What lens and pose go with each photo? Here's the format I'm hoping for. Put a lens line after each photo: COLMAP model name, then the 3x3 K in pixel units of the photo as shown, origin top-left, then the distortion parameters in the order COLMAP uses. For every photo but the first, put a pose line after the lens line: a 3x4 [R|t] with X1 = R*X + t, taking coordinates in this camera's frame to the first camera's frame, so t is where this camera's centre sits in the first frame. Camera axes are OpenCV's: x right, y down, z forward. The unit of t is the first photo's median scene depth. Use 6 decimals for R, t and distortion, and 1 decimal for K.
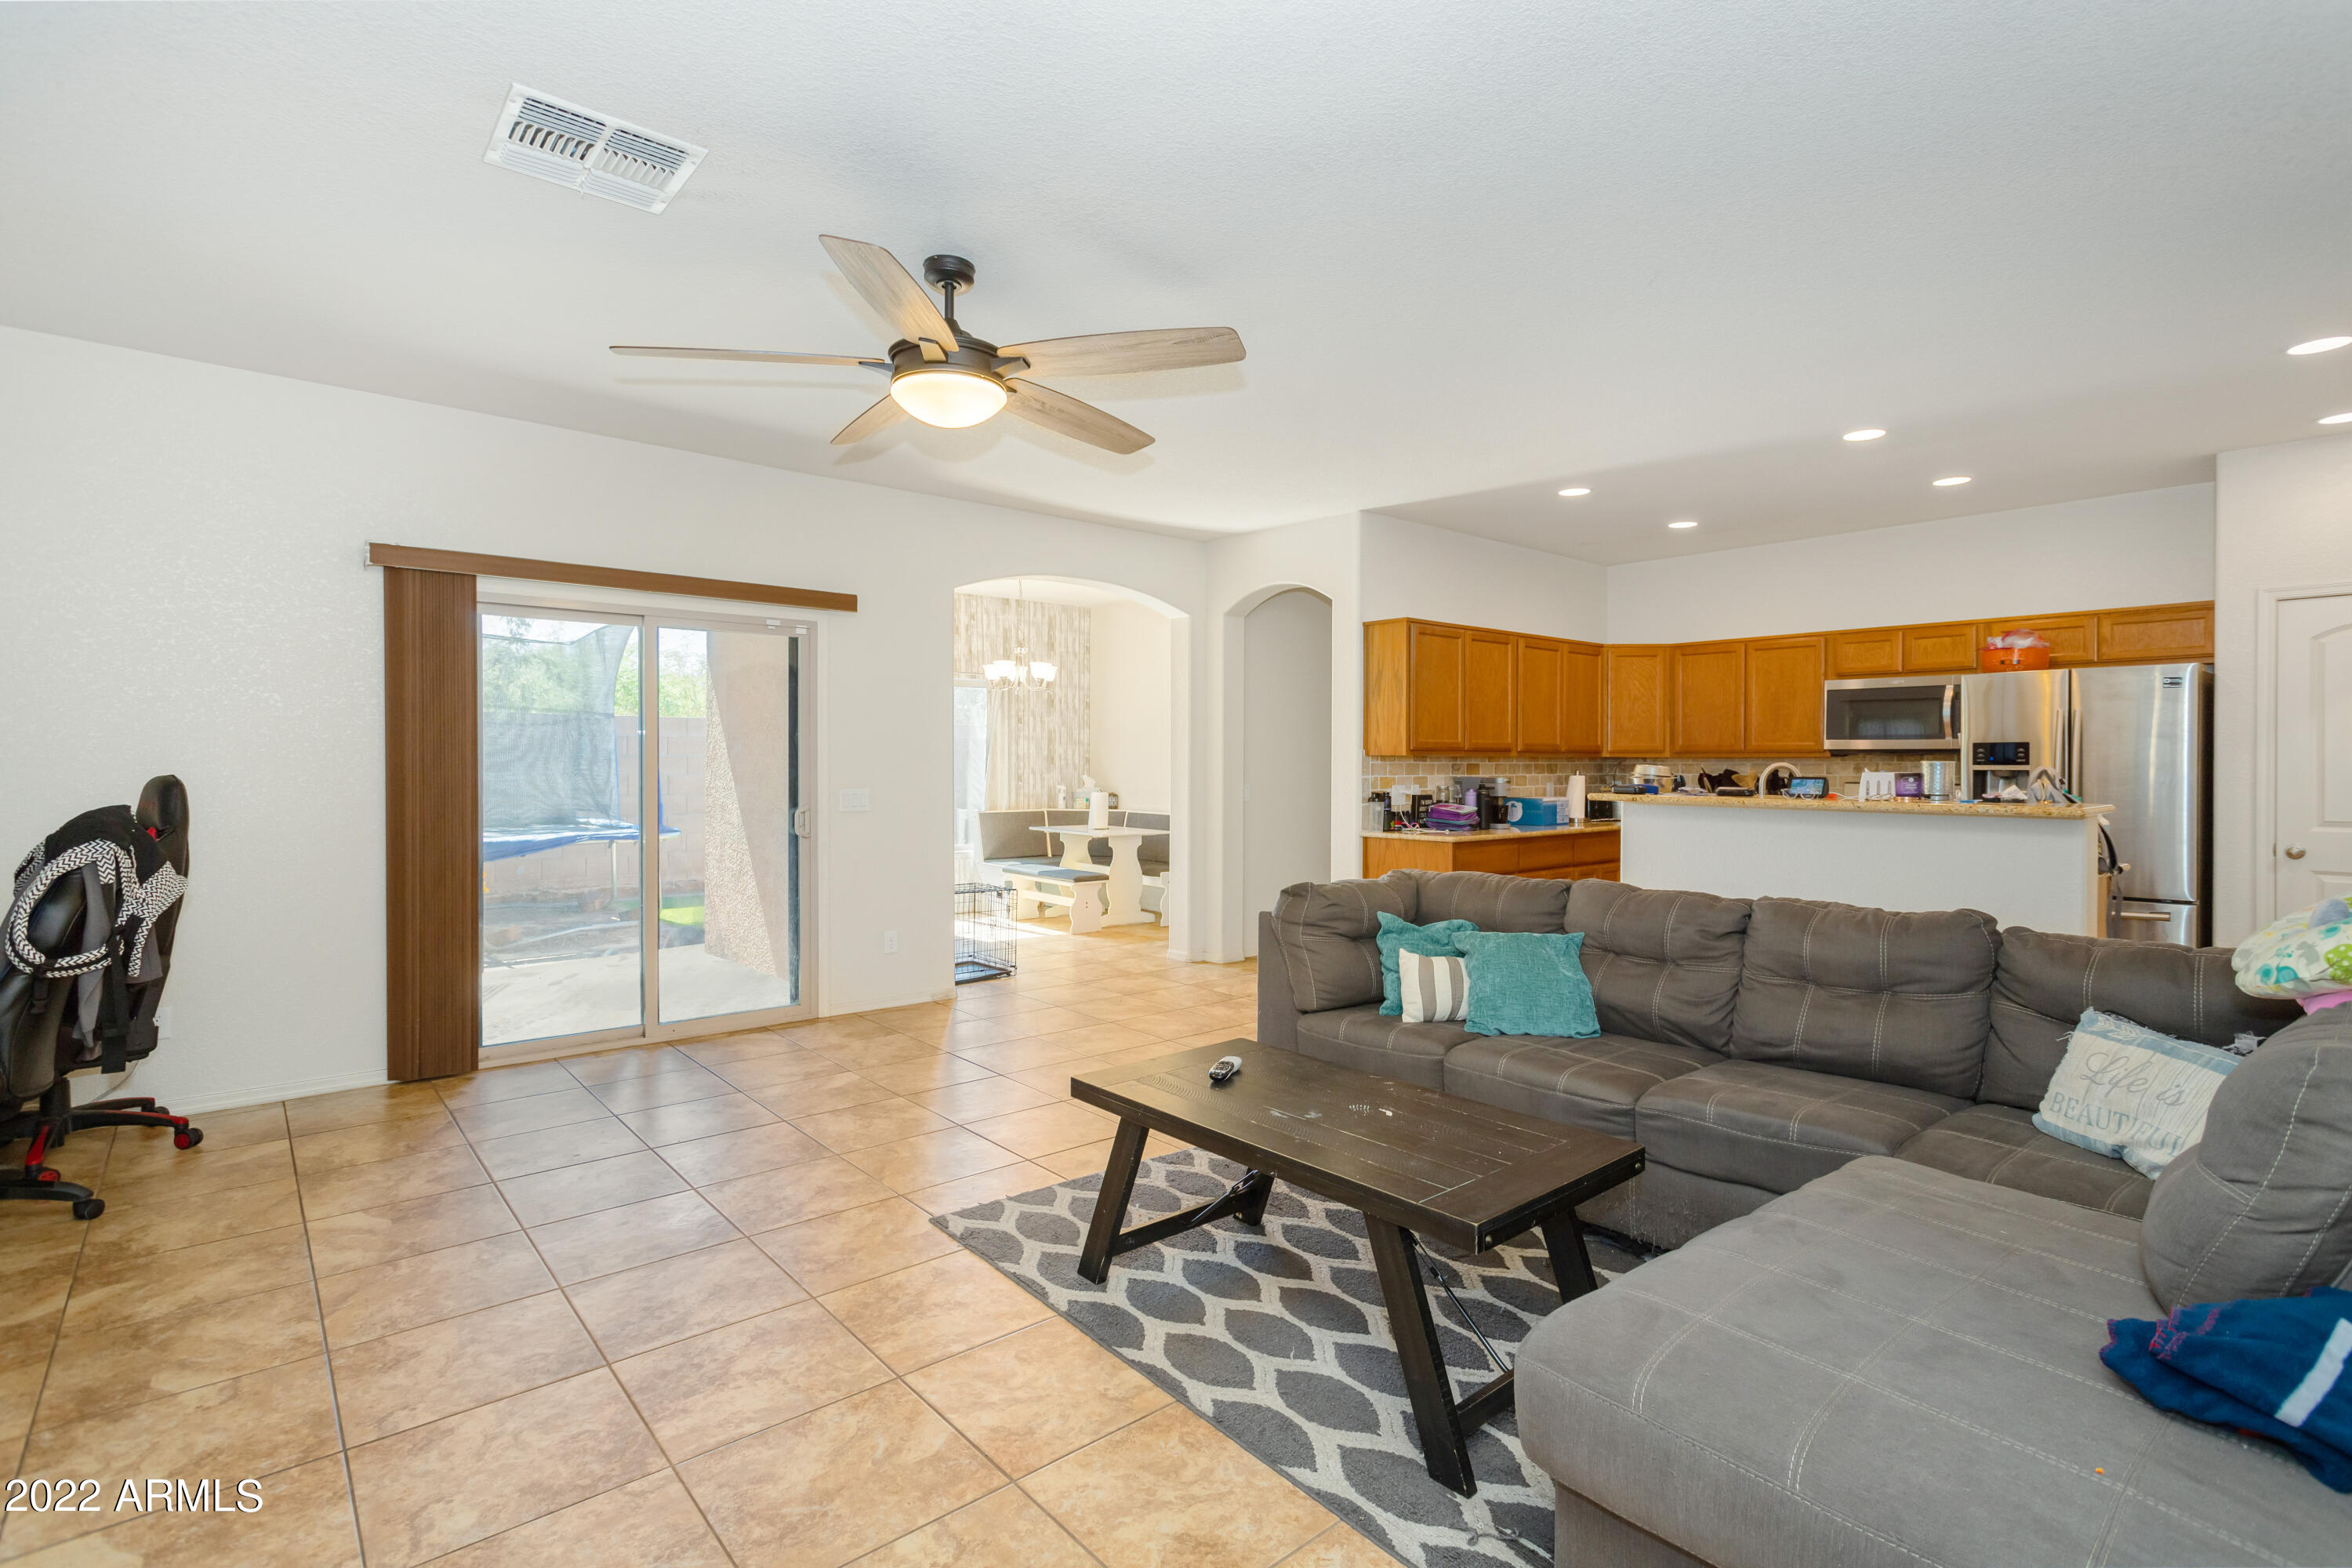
lens RADIAL K [[1118.9, 0, 1178.0], [0, 1118.9, 742.8], [0, 0, 1]] dist [0.003724, 0.000558]
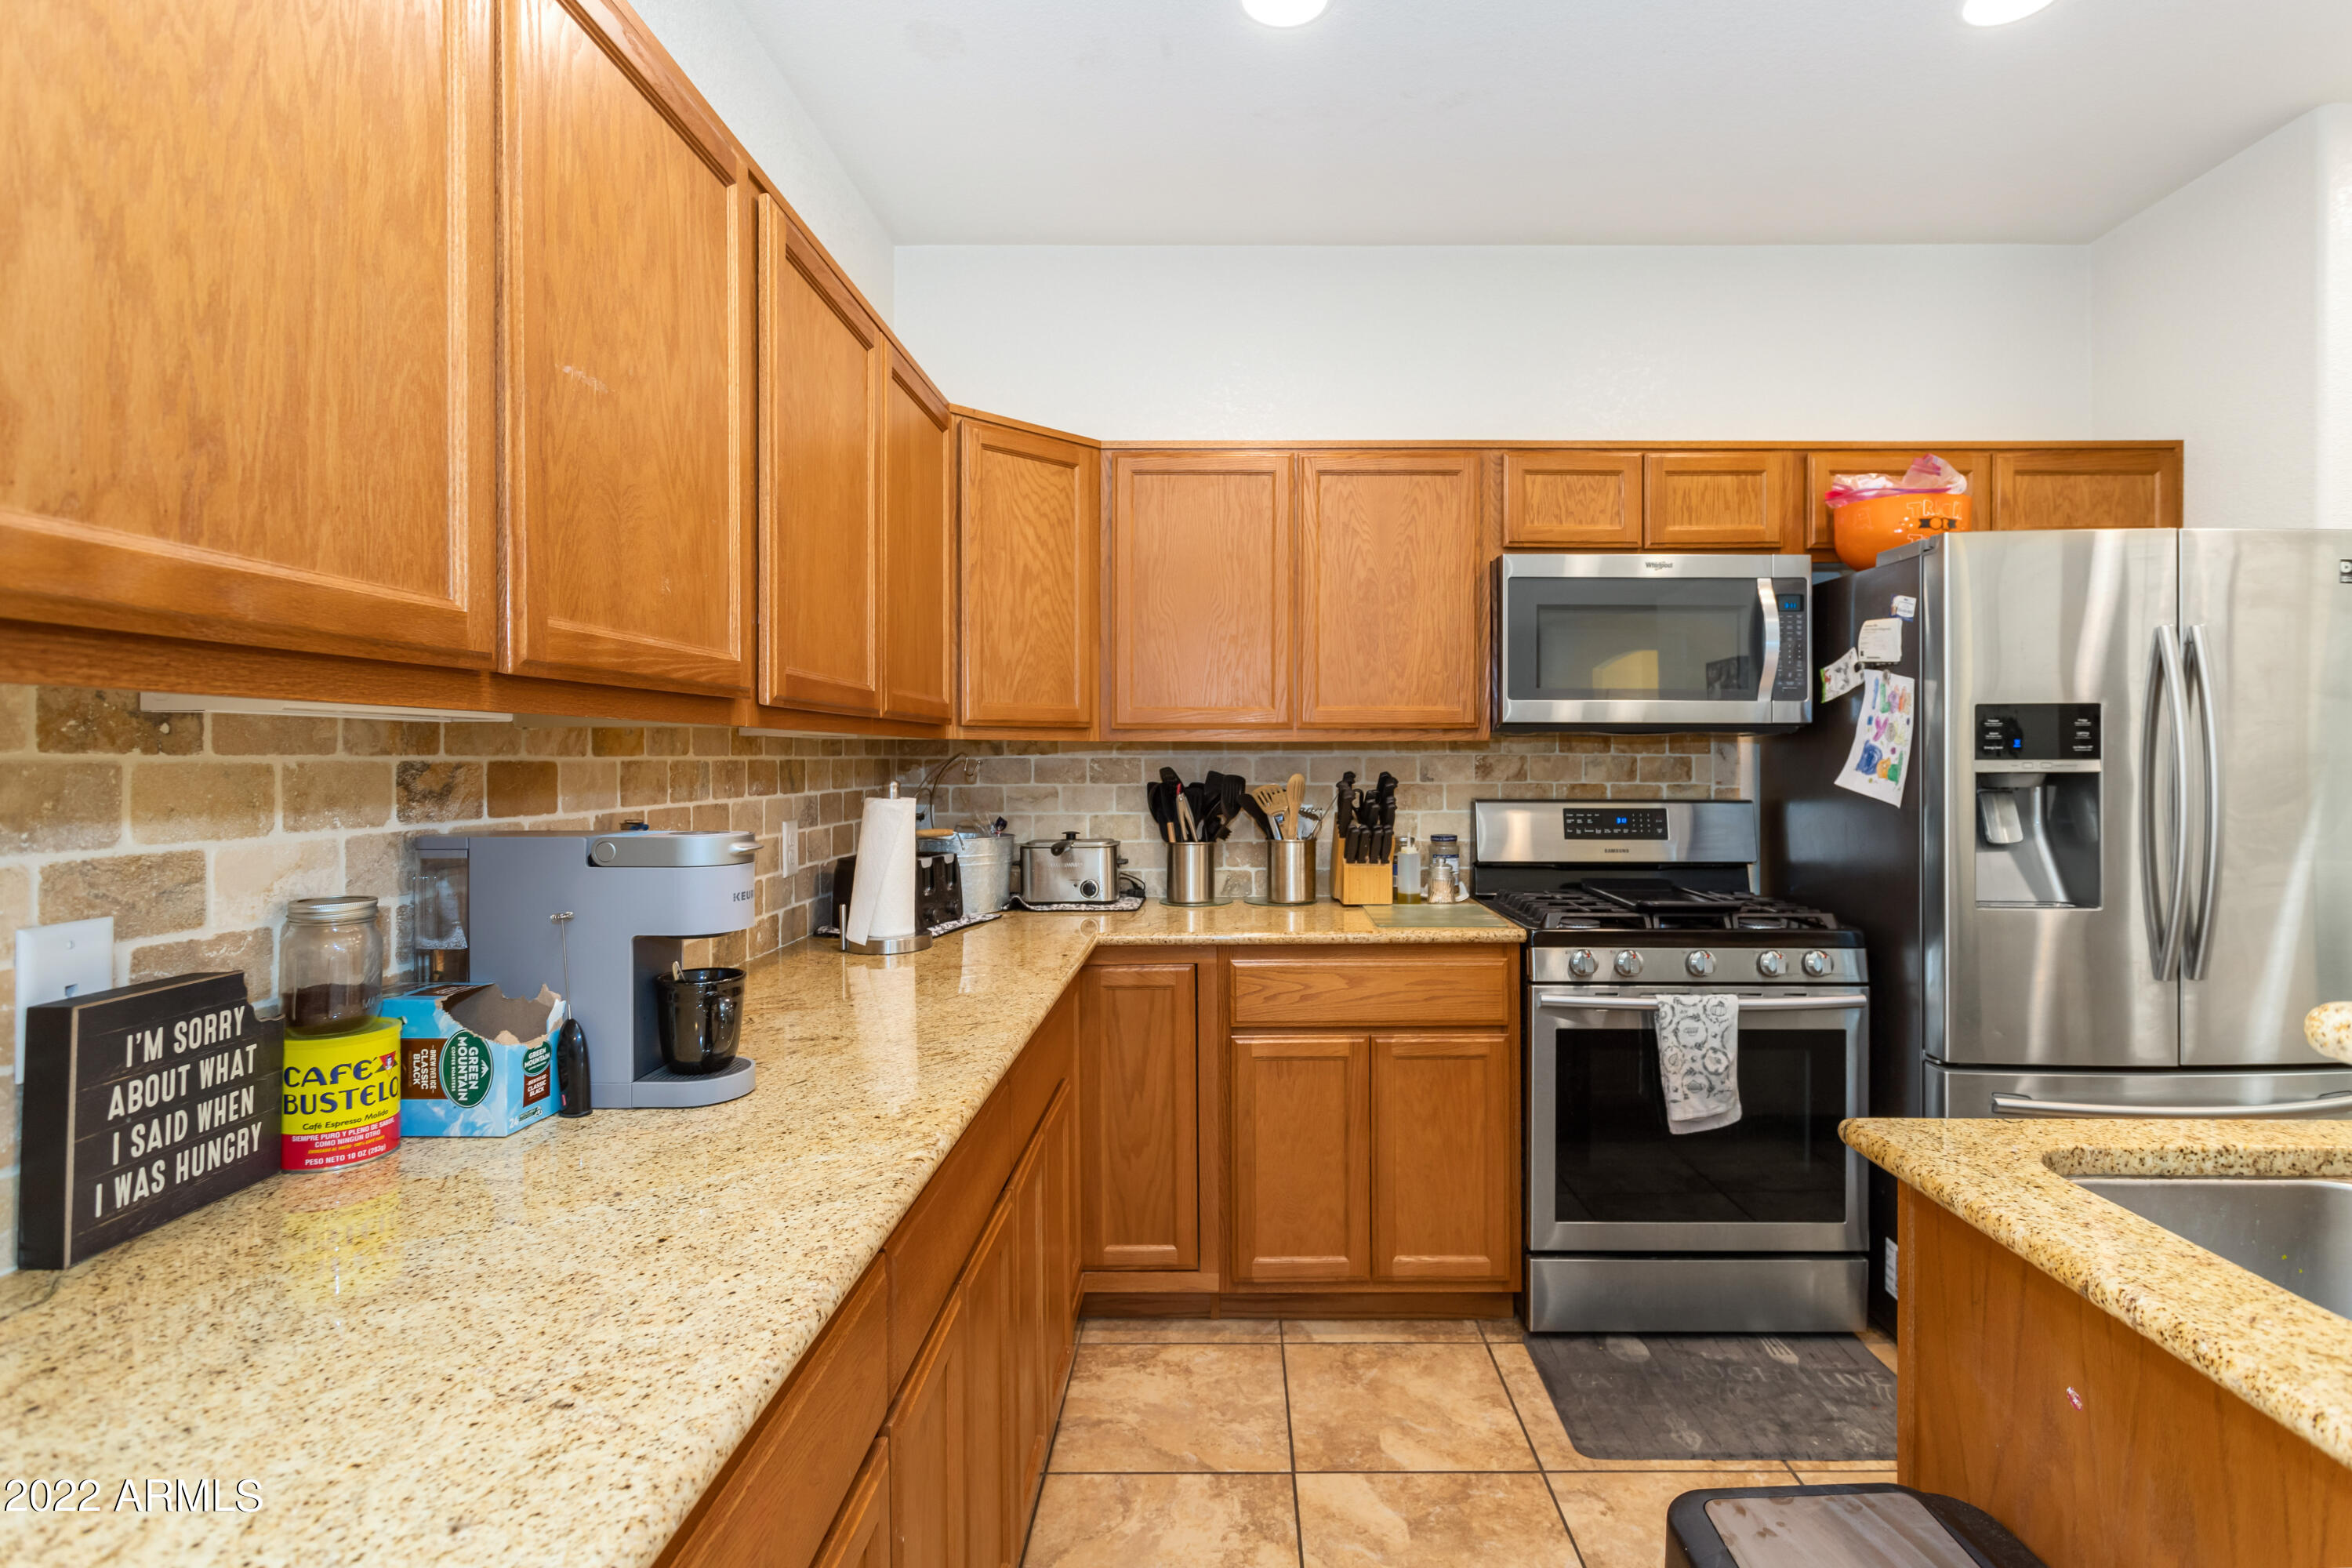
lens RADIAL K [[1133.1, 0, 1236.4], [0, 1133.1, 754.2], [0, 0, 1]] dist [-0.000559, 0.000334]
pose [[0.649489, -0.001932, 0.760369, 0.192406], [-0.009925, 0.999890, 0.011018, 0.013523], [-0.760306, -0.014703, 0.649398, 0.772610]]
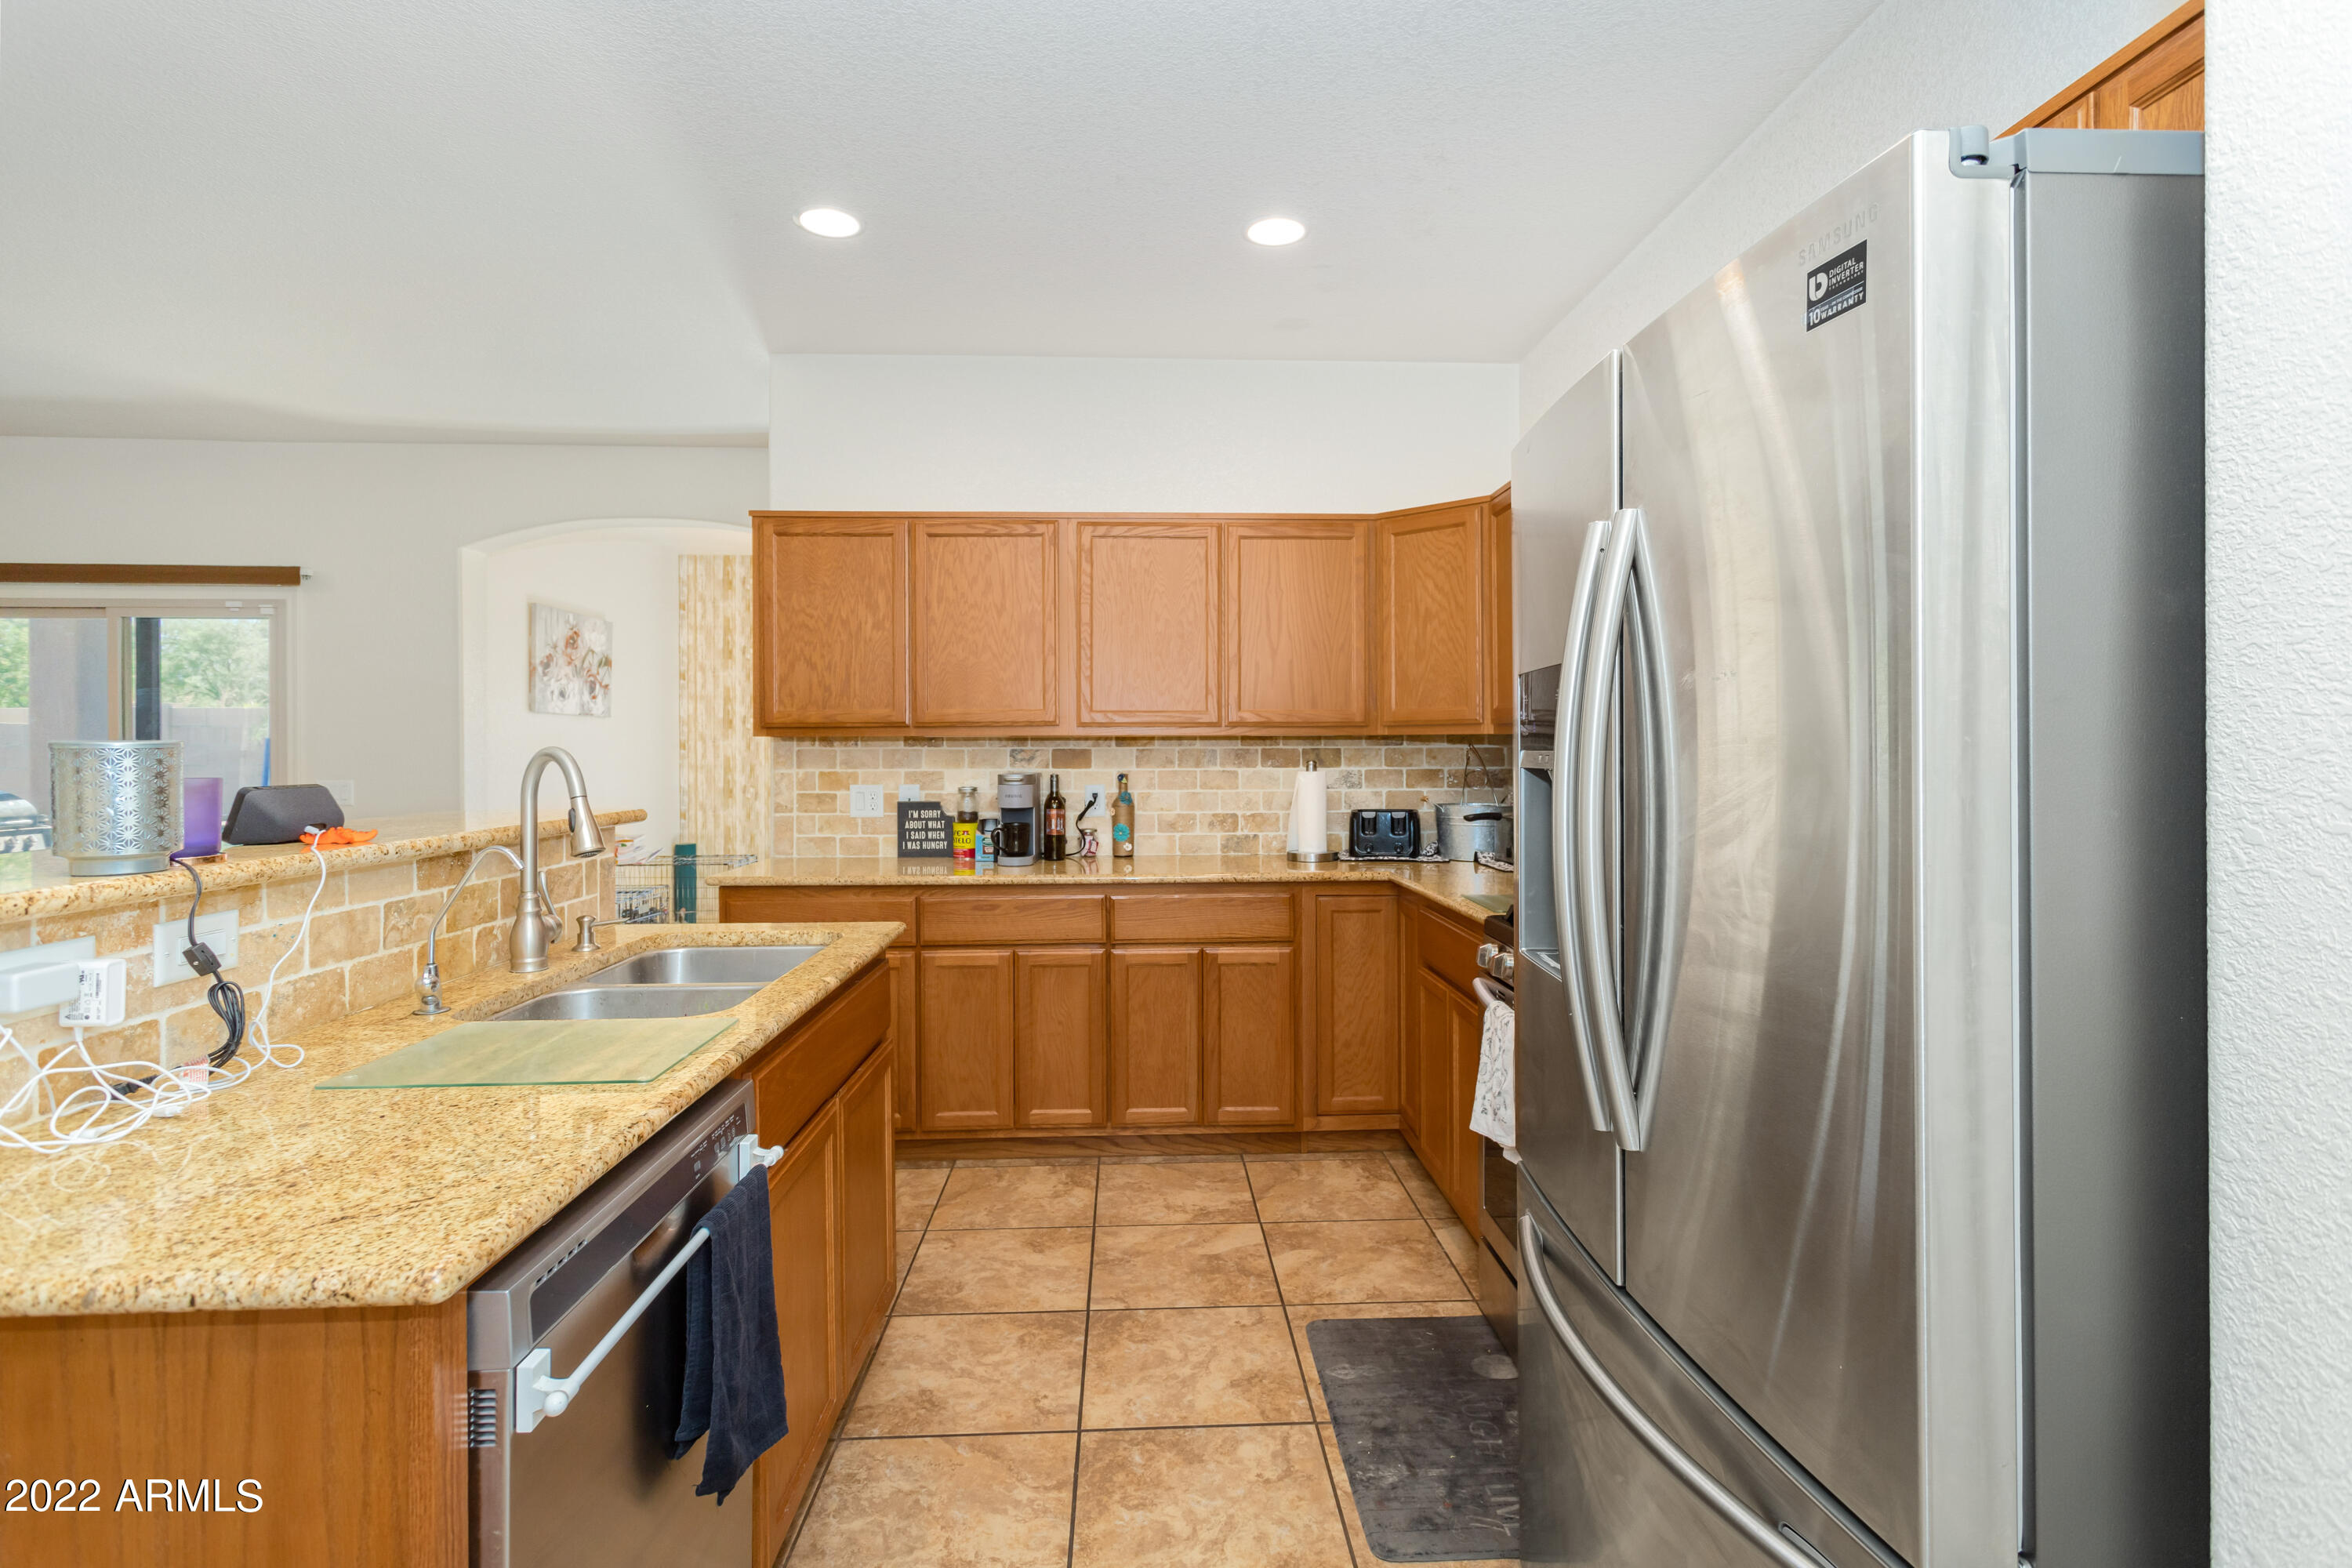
lens RADIAL K [[1118.9, 0, 1178.0], [0, 1118.9, 742.8], [0, 0, 1]] dist [0.003724, 0.000558]
pose [[0.788214, -0.006959, -0.615362, 0.675205], [0.016200, 0.999824, 0.009443, 0.010848], [0.615188, -0.017412, 0.788188, 0.586166]]
